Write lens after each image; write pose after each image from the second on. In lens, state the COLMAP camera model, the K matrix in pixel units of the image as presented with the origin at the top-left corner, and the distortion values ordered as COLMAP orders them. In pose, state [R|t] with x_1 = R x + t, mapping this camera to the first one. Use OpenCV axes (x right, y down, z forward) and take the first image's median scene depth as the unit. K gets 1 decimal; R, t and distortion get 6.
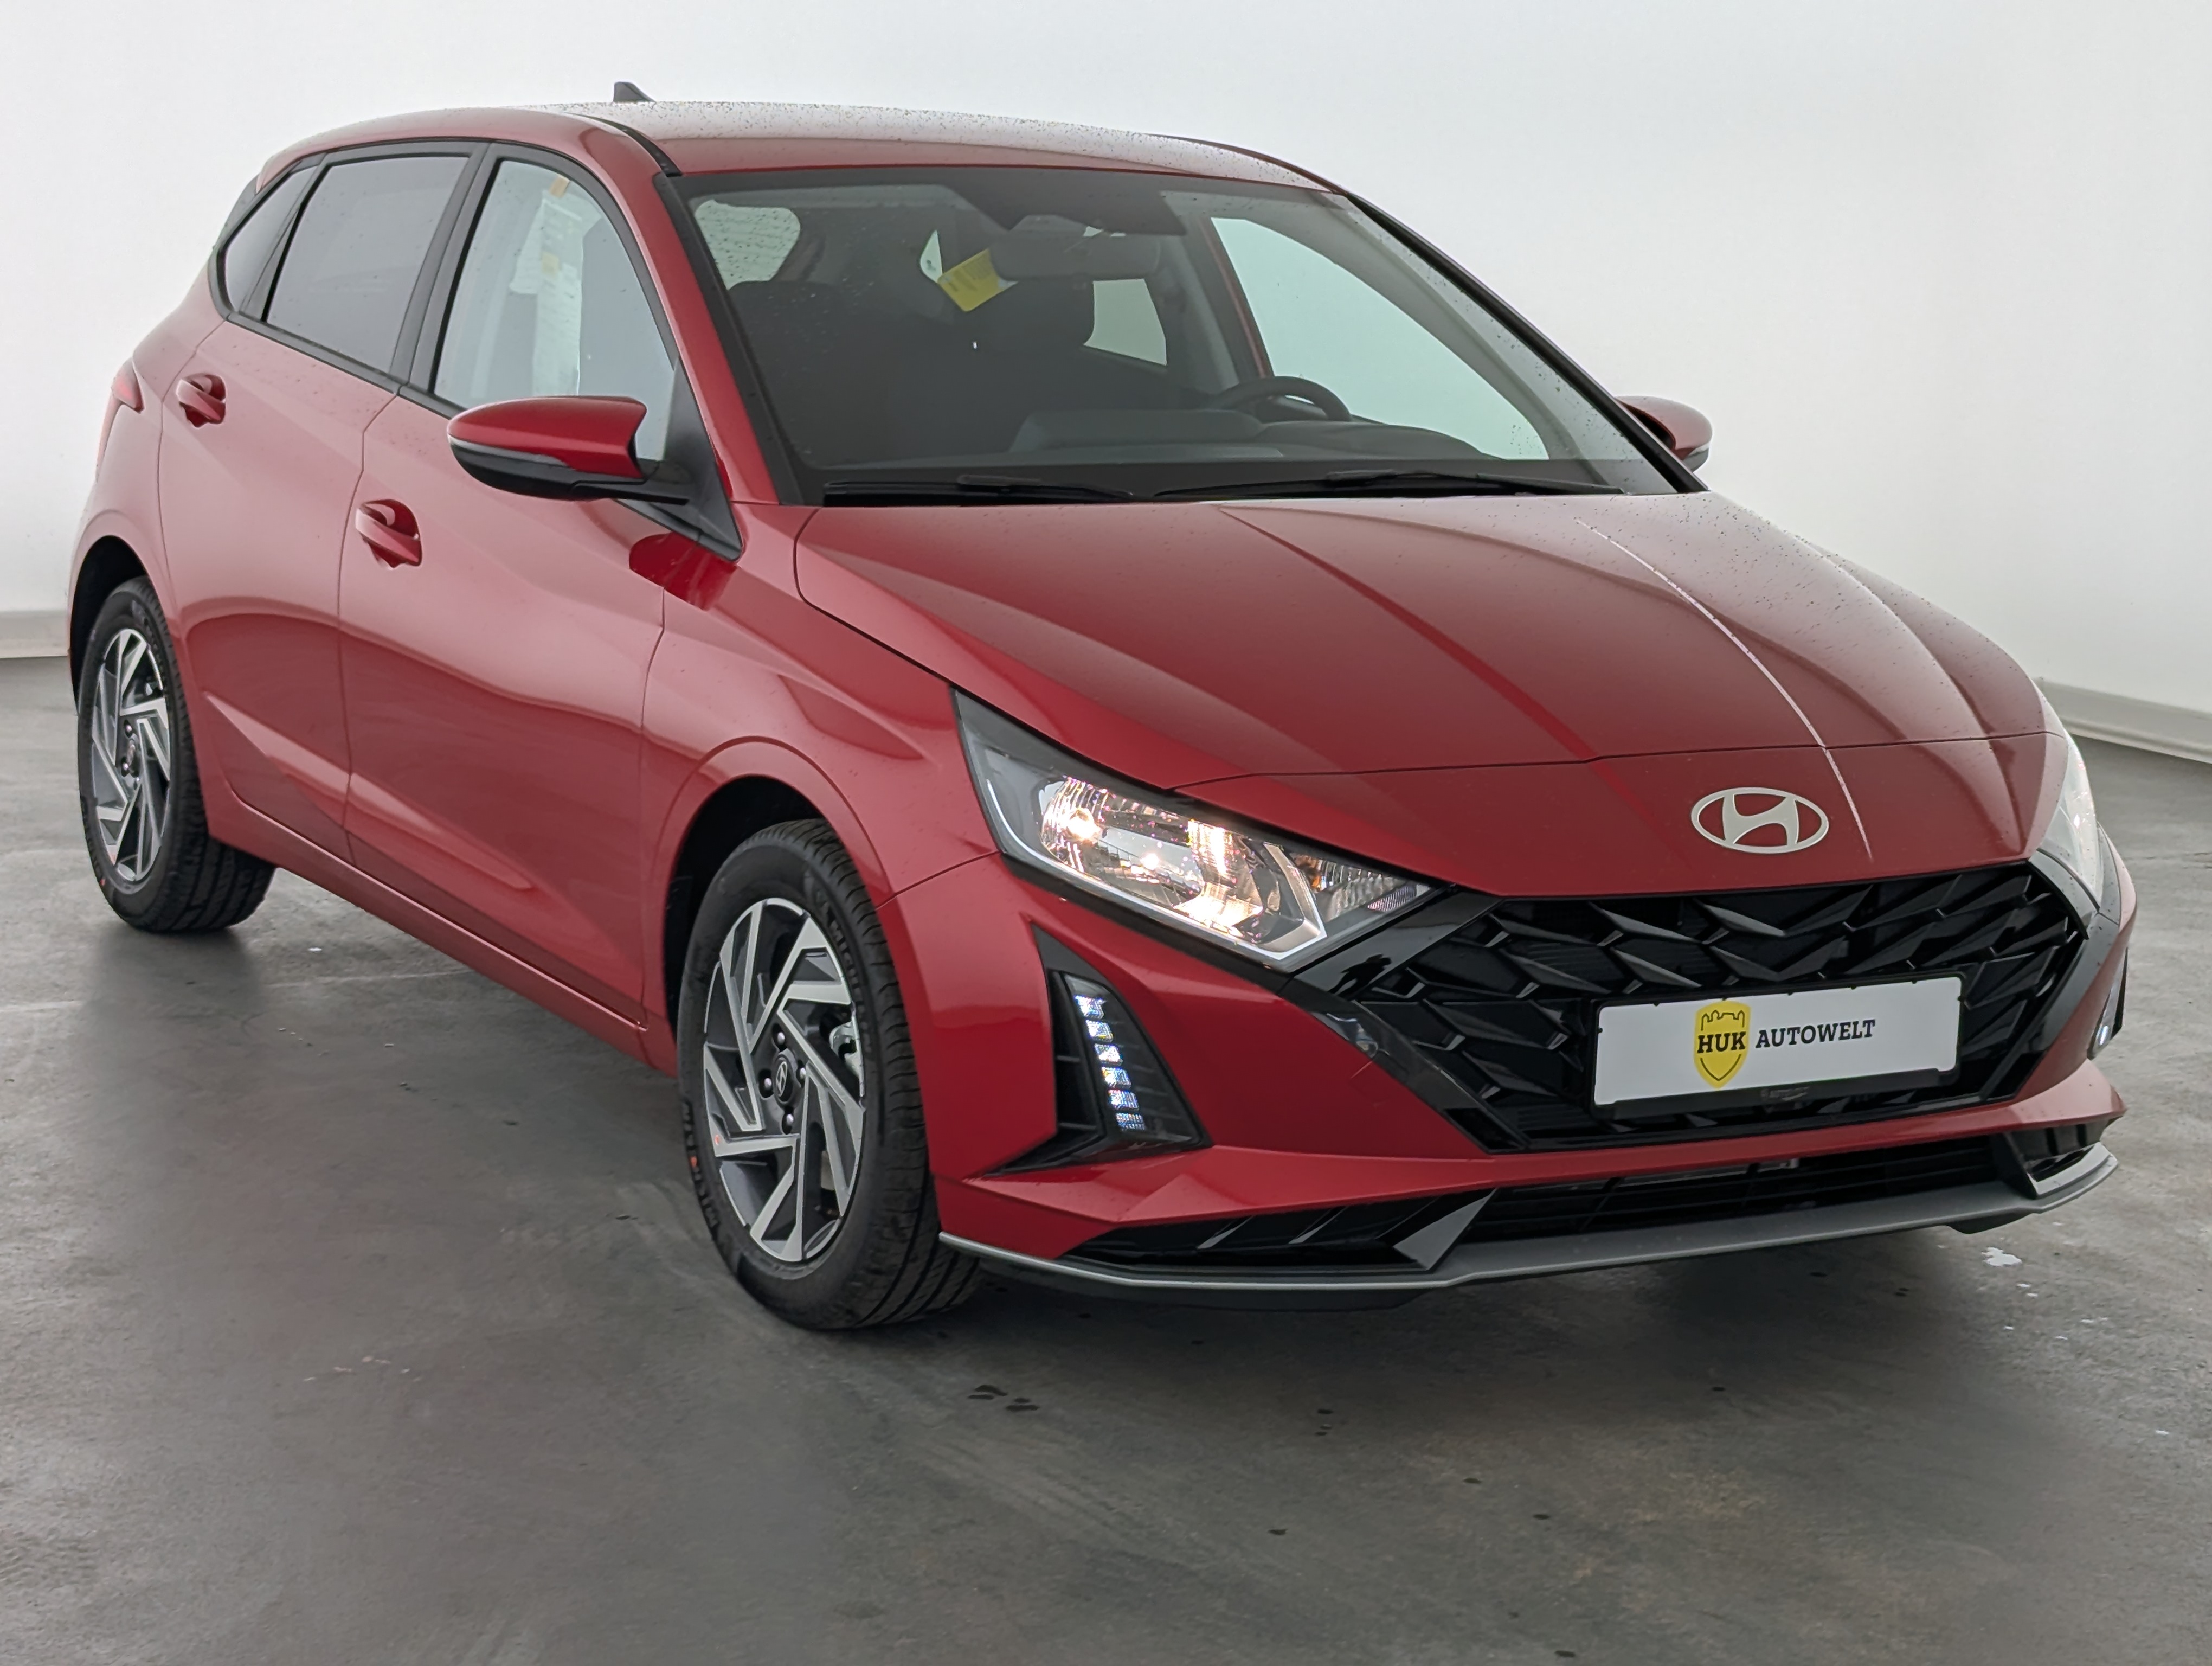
lens RADIAL K [[4122.7, 0, 1084.4], [0, 4122.7, 846.3], [0, 0, 1]] dist [0.133861, 0.000000]
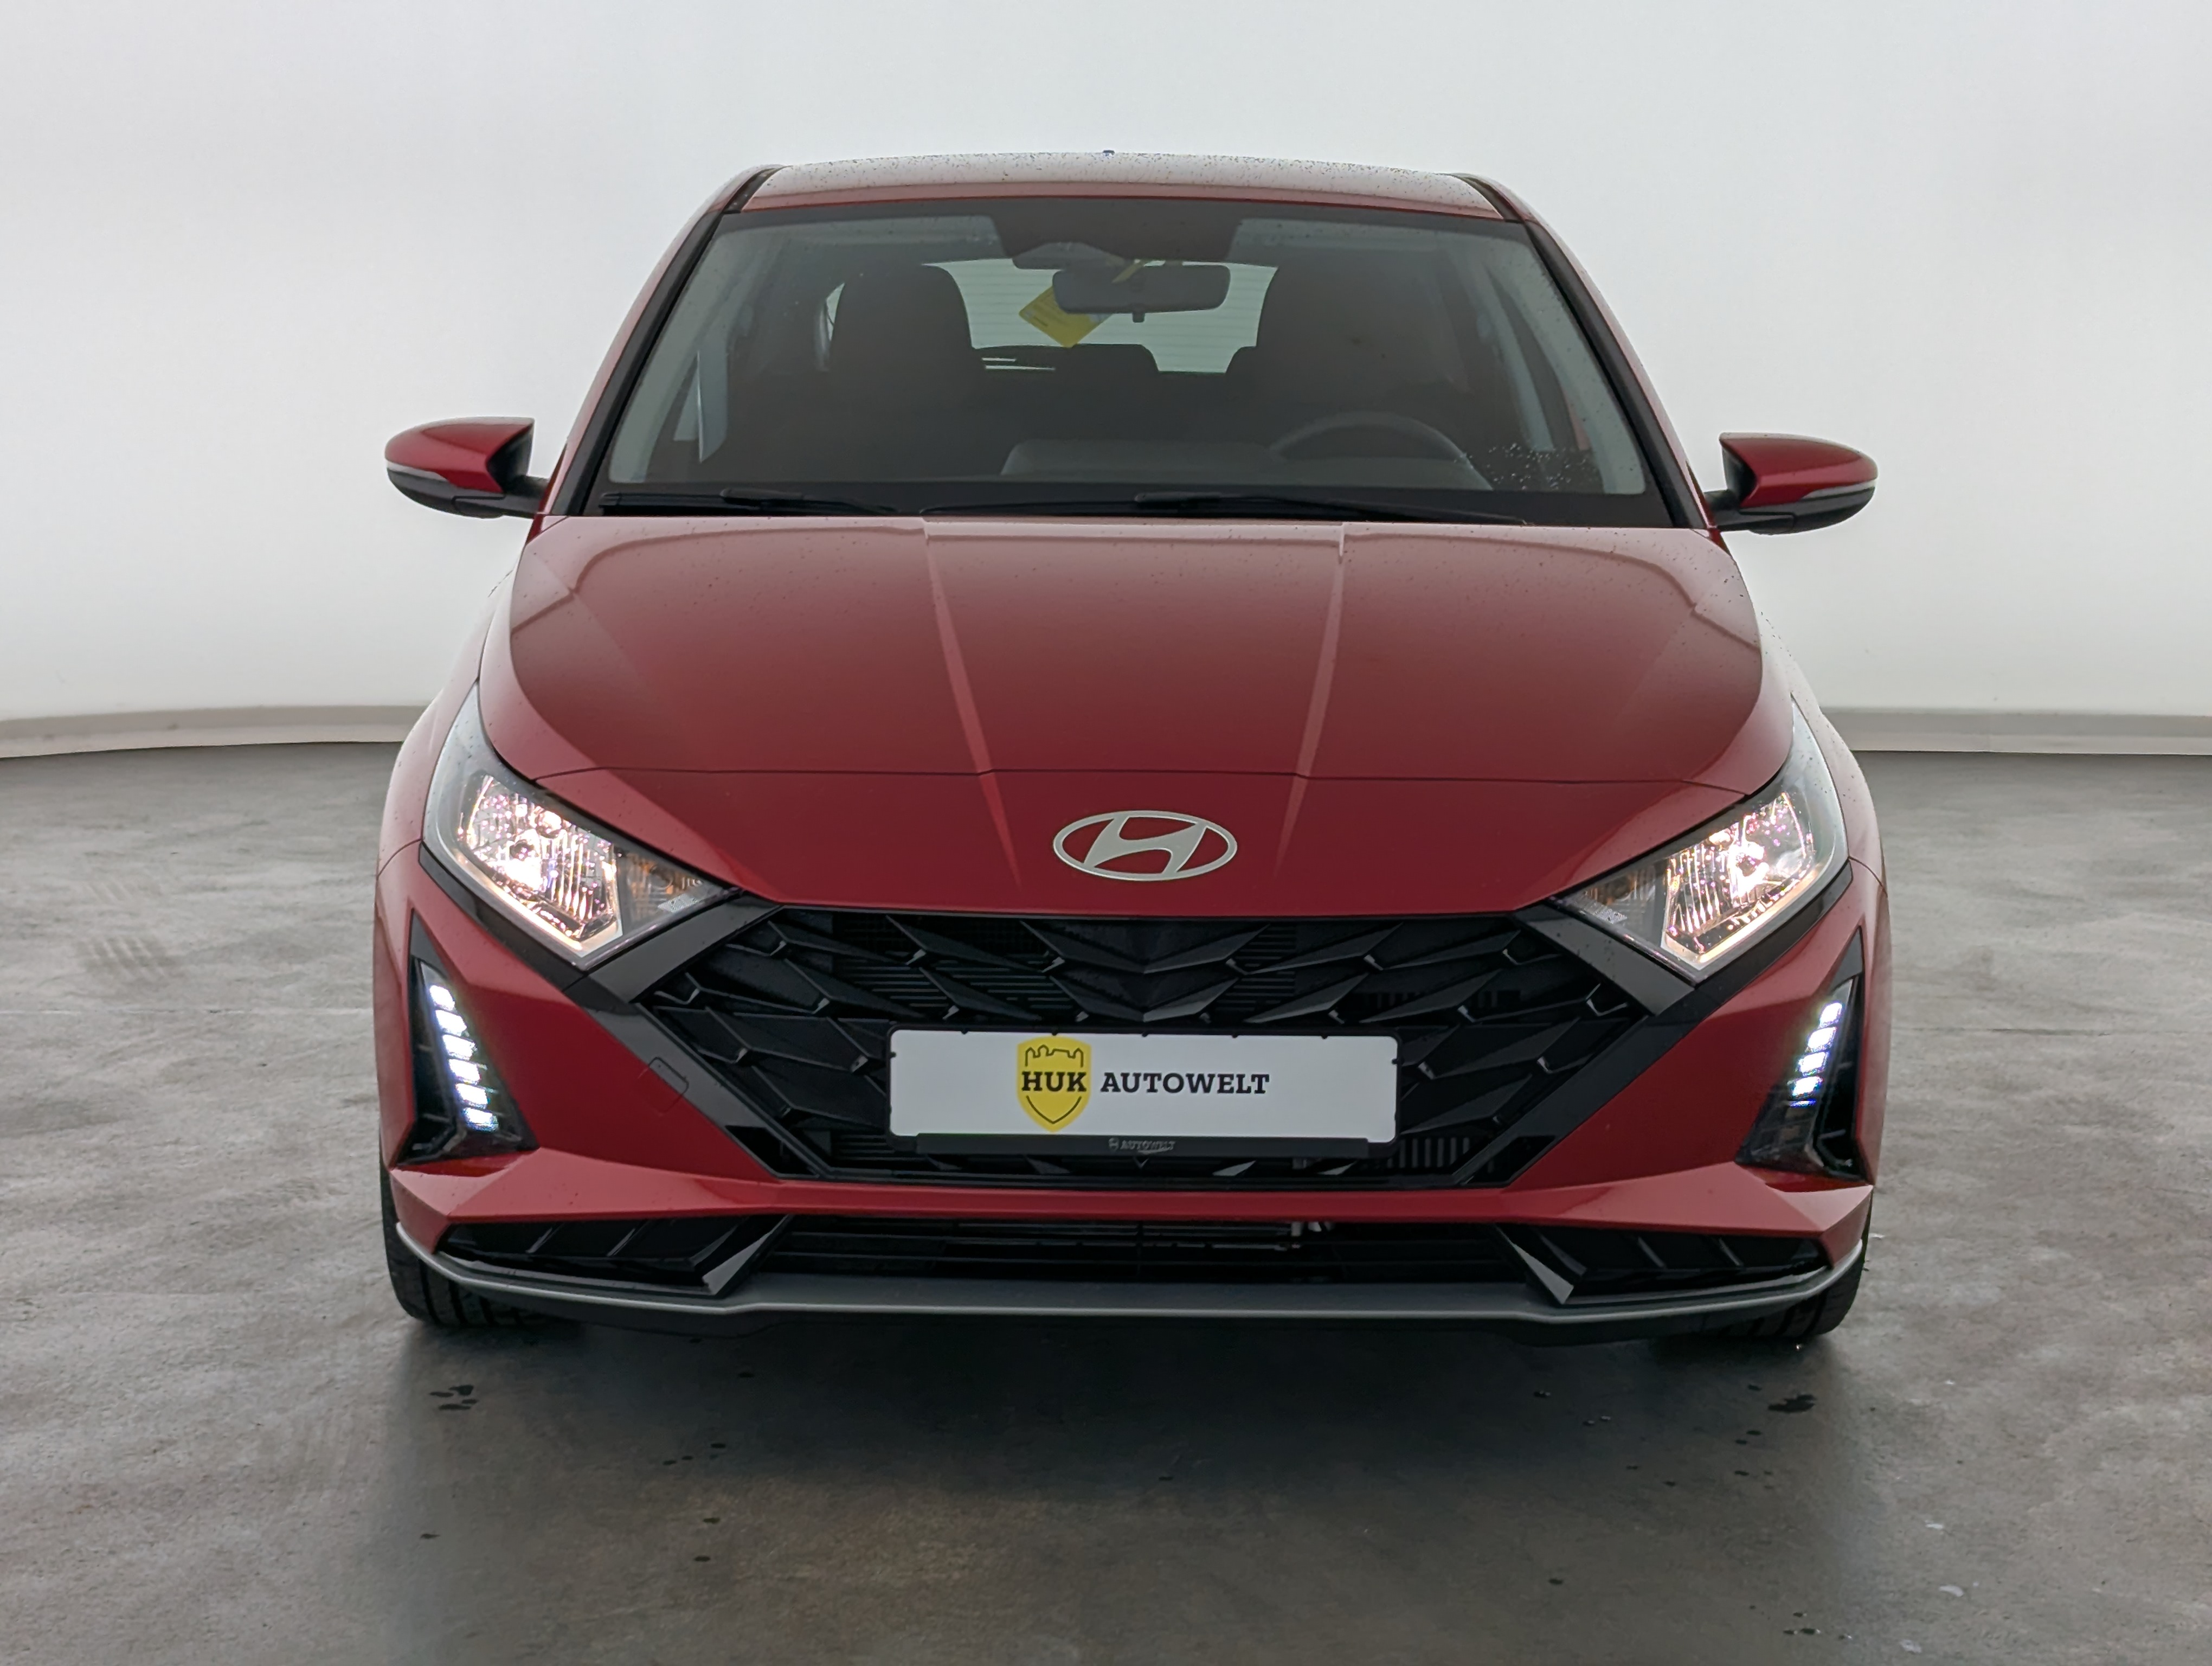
lens RADIAL K [[4122.7, 0, 1043.1], [0, 4122.7, 772.3], [0, 0, 1]] dist [0.133861, 0.000000]
pose [[0.870204, 0.033379, -0.491560, 0.597384], [-0.063428, 0.996990, -0.044586, 0.020007], [0.488593, 0.069977, 0.869701, 0.200138]]
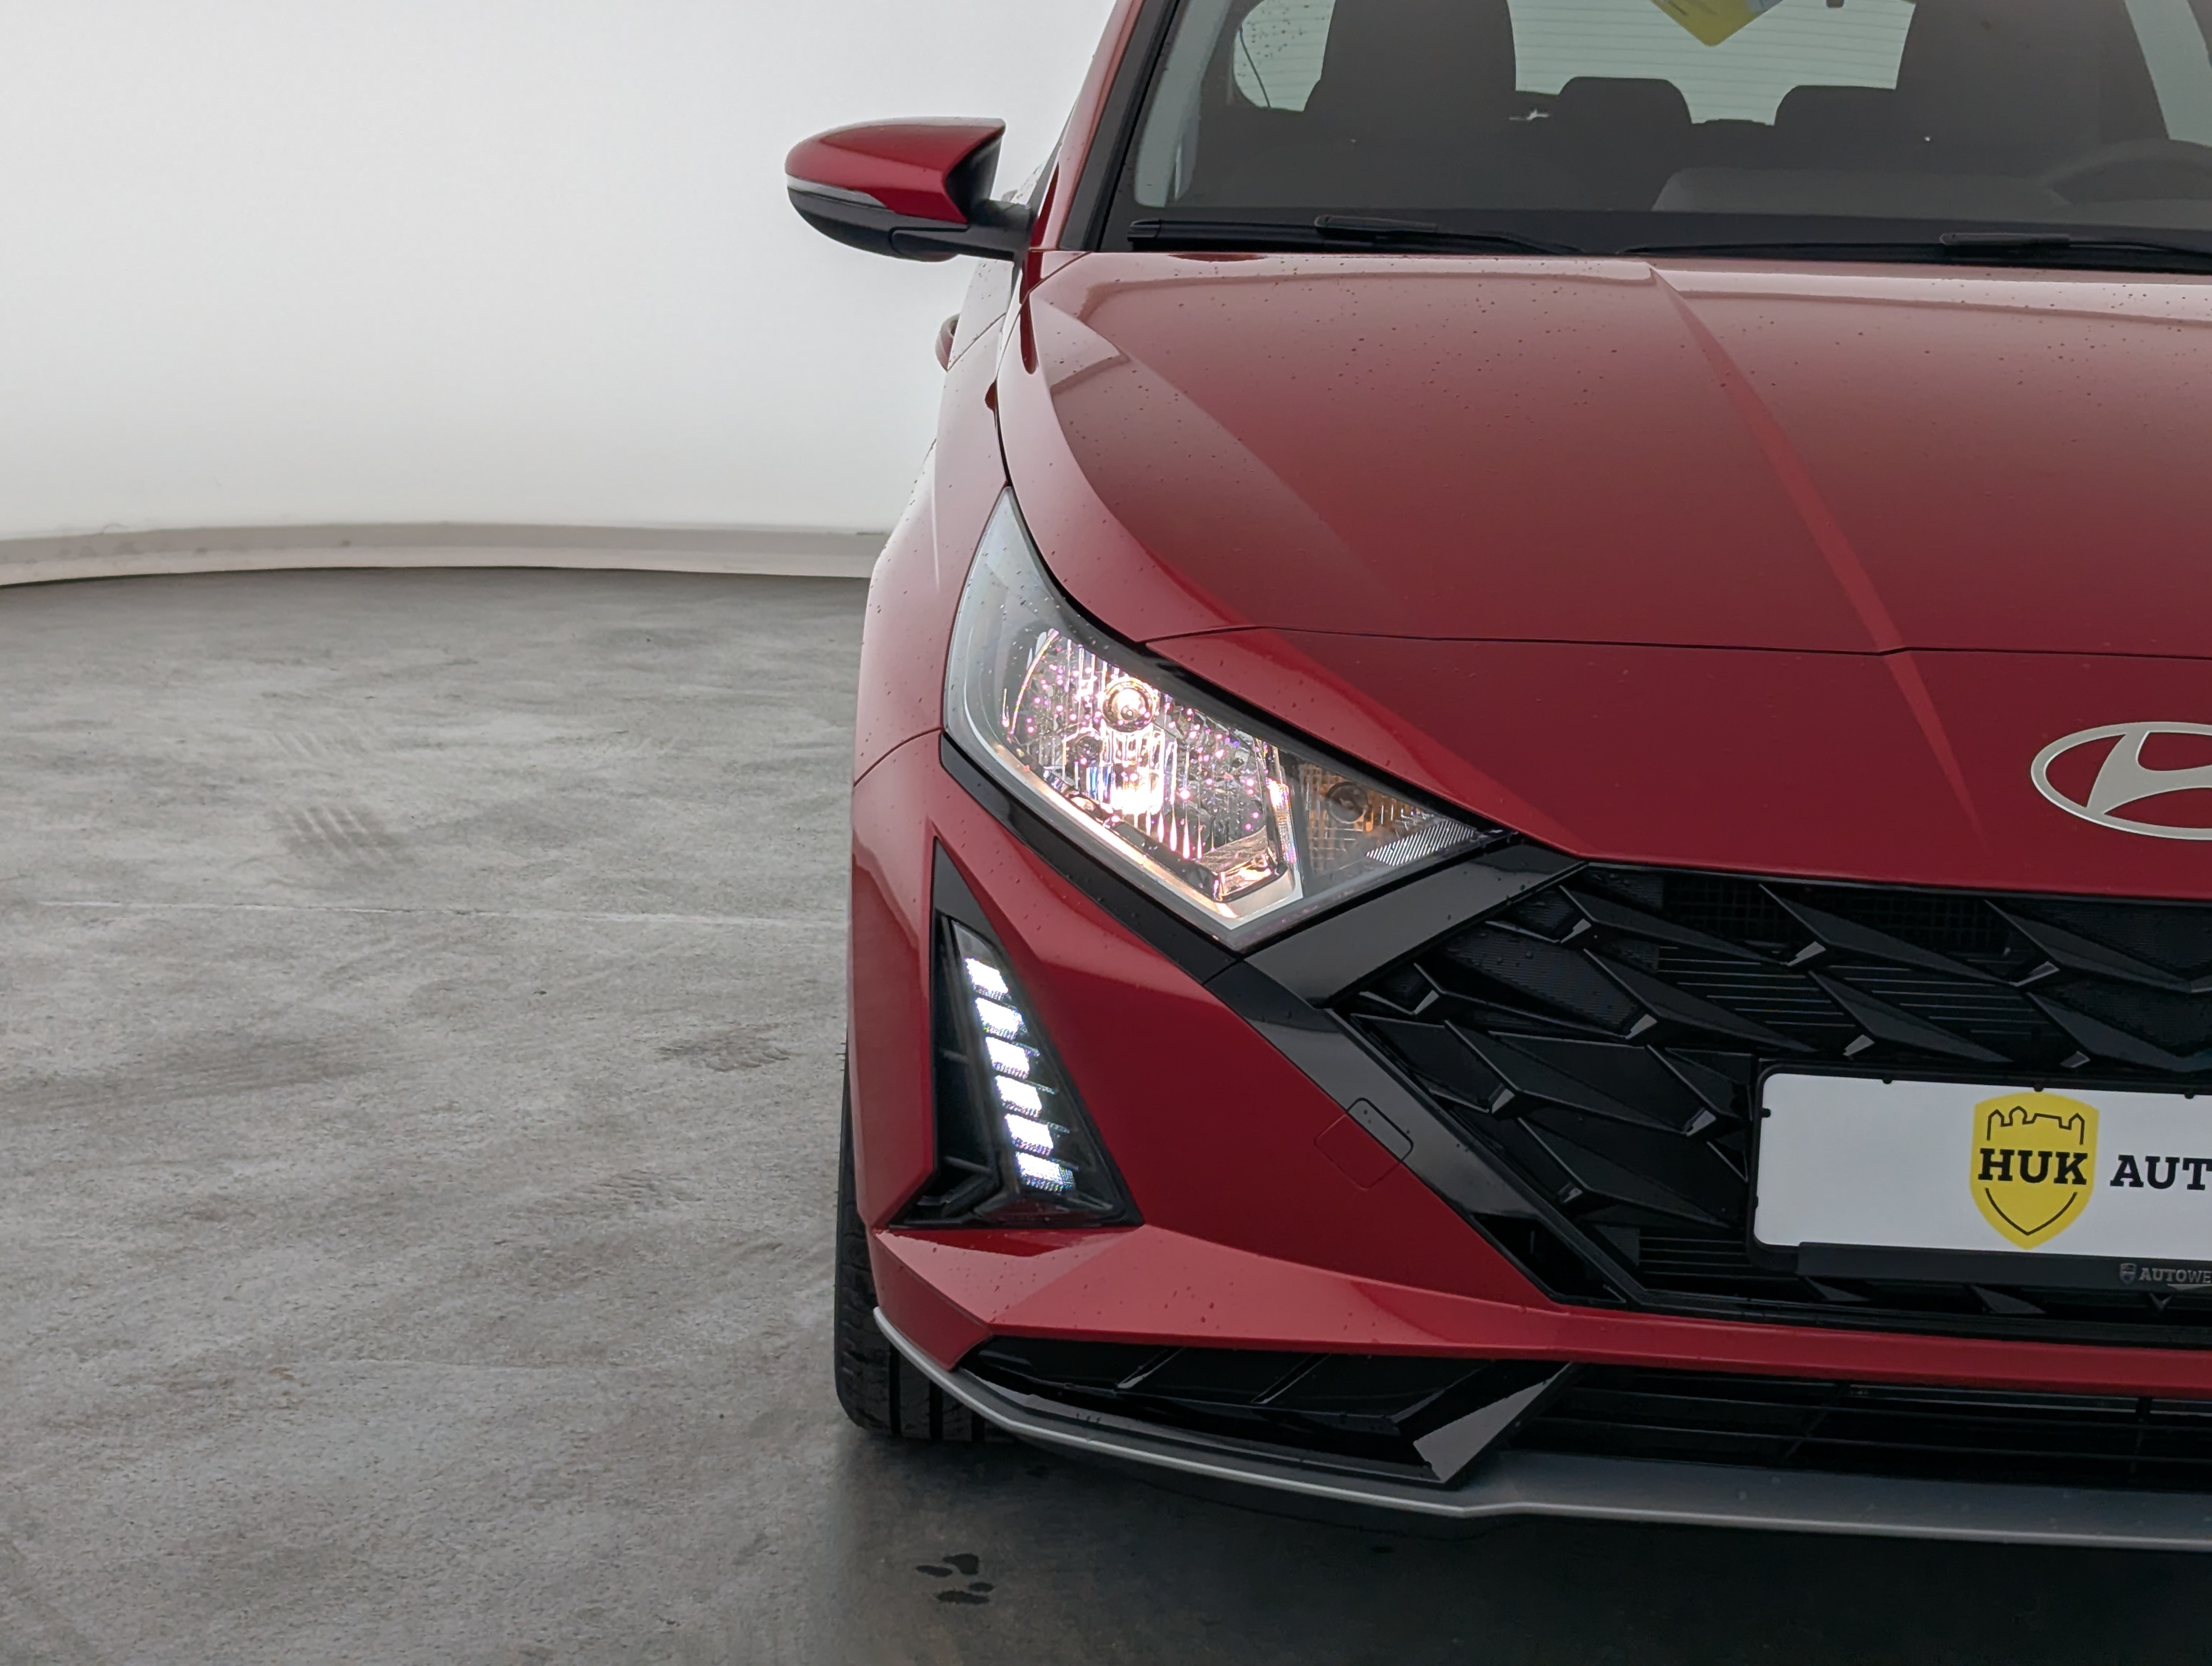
lens RADIAL K [[4122.7, 0, 1091.6], [0, 4122.7, 755.1], [0, 0, 1]] dist [0.133861, 0.000000]
pose [[0.866406, 0.076315, -0.493474, 0.315630], [-0.093840, 0.995529, -0.010801, 0.010227], [0.490443, 0.055665, 0.869694, 0.447687]]
